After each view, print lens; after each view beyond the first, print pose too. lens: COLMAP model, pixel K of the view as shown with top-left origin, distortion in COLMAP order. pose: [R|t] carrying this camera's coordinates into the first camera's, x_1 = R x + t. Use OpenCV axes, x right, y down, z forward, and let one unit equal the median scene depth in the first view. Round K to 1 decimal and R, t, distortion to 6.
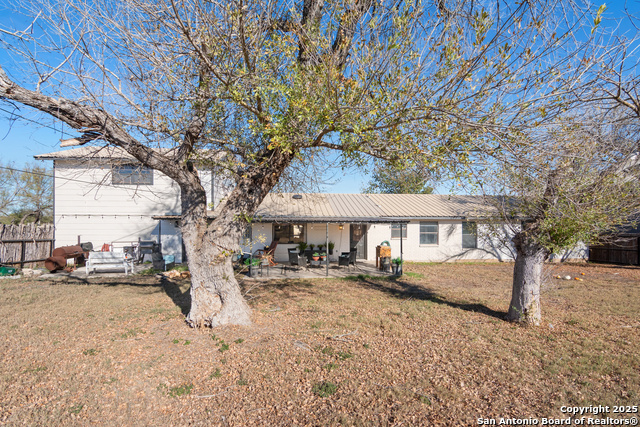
lens RADIAL K [[311.1, 0, 320.0], [0, 311.1, 213.5], [0, 0, 1]] dist [-0.000739, -0.000057]
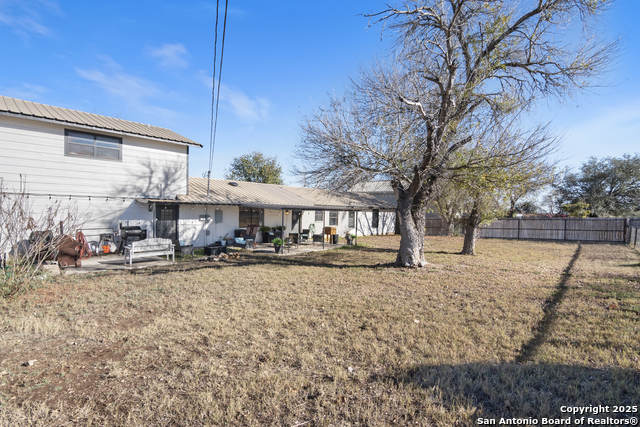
lens RADIAL K [[311.1, 0, 320.0], [0, 311.1, 213.5], [0, 0, 1]] dist [-0.000739, -0.000057]
pose [[0.763899, 0.005550, 0.645312, -0.607293], [-0.039040, 0.998529, 0.037626, -0.004593], [-0.644154, -0.053935, 0.762992, -0.019428]]
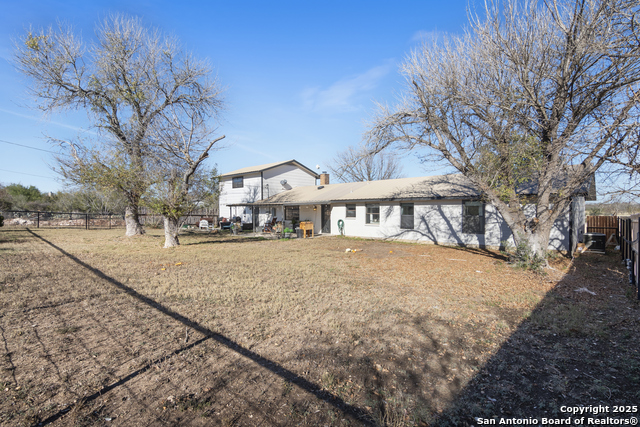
lens RADIAL K [[311.1, 0, 320.0], [0, 311.1, 213.5], [0, 0, 1]] dist [-0.000739, -0.000057]
pose [[0.615195, 0.005224, -0.788358, 1.128037], [0.043241, 0.998249, 0.040358, 0.007417], [0.787188, -0.058917, 0.613892, 0.164400]]
